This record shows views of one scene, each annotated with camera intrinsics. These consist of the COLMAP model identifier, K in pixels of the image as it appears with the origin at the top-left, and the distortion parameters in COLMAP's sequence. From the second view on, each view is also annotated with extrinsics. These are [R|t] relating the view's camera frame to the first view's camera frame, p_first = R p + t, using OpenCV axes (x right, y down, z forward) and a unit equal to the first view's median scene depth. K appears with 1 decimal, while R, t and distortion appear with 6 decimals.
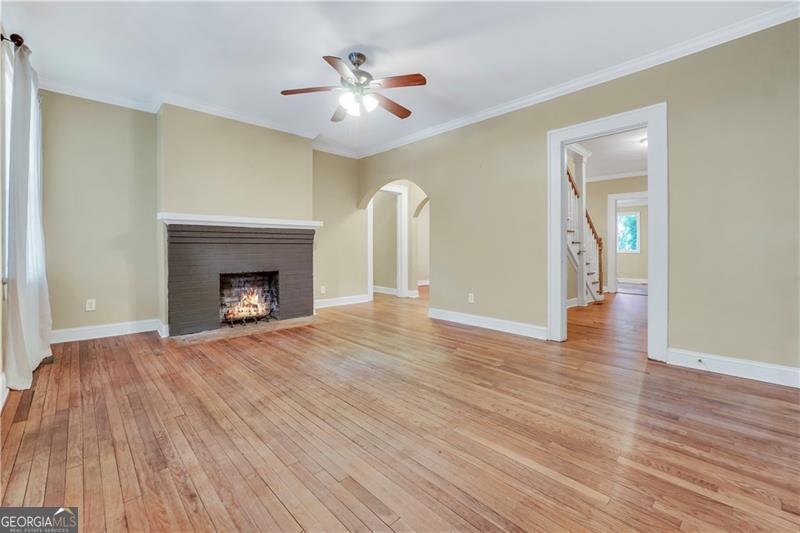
lens RADIAL K [[337.0, 0, 404.5], [0, 337.0, 248.3], [0, 0, 1]] dist [-0.014099, 0.002747]
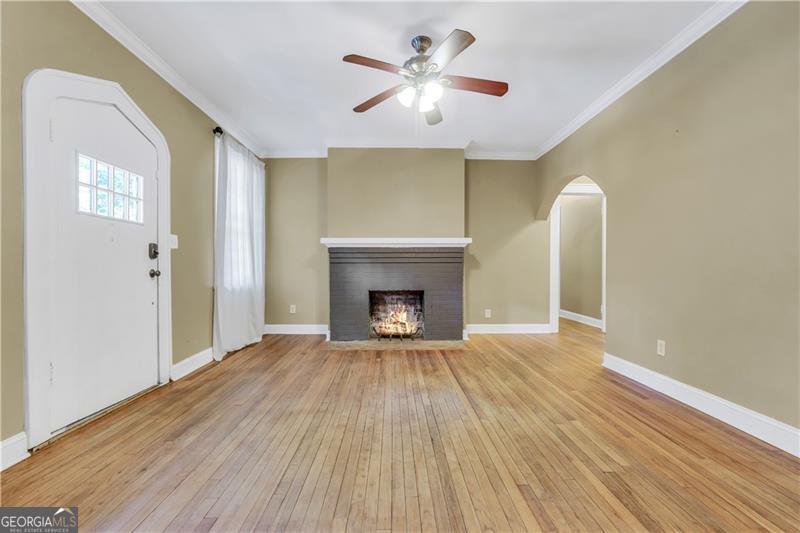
lens RADIAL K [[345.9, 0, 399.9], [0, 345.9, 269.7], [0, 0, 1]] dist [-0.015735, 0.000896]
pose [[0.738222, 0.004335, -0.674544, 0.319412], [-0.000882, 0.999985, 0.005462, 0.000987], [0.674557, -0.003437, 0.738215, 0.252548]]
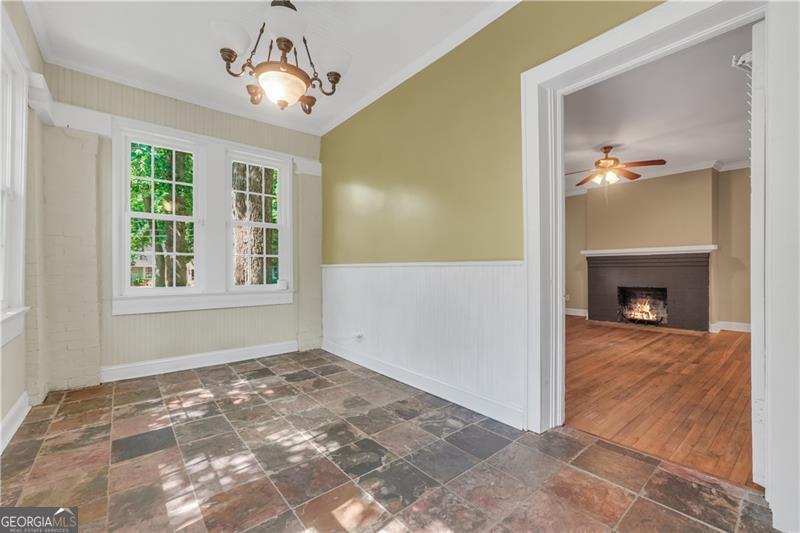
lens RADIAL K [[337.0, 0, 399.1], [0, 337.0, 270.3], [0, 0, 1]] dist [-0.014099, 0.002747]
pose [[-0.069461, 0.003432, -0.997579, 1.157147], [0.003272, 0.999989, 0.003213, -0.007997], [0.997579, -0.003041, -0.069471, 0.117213]]
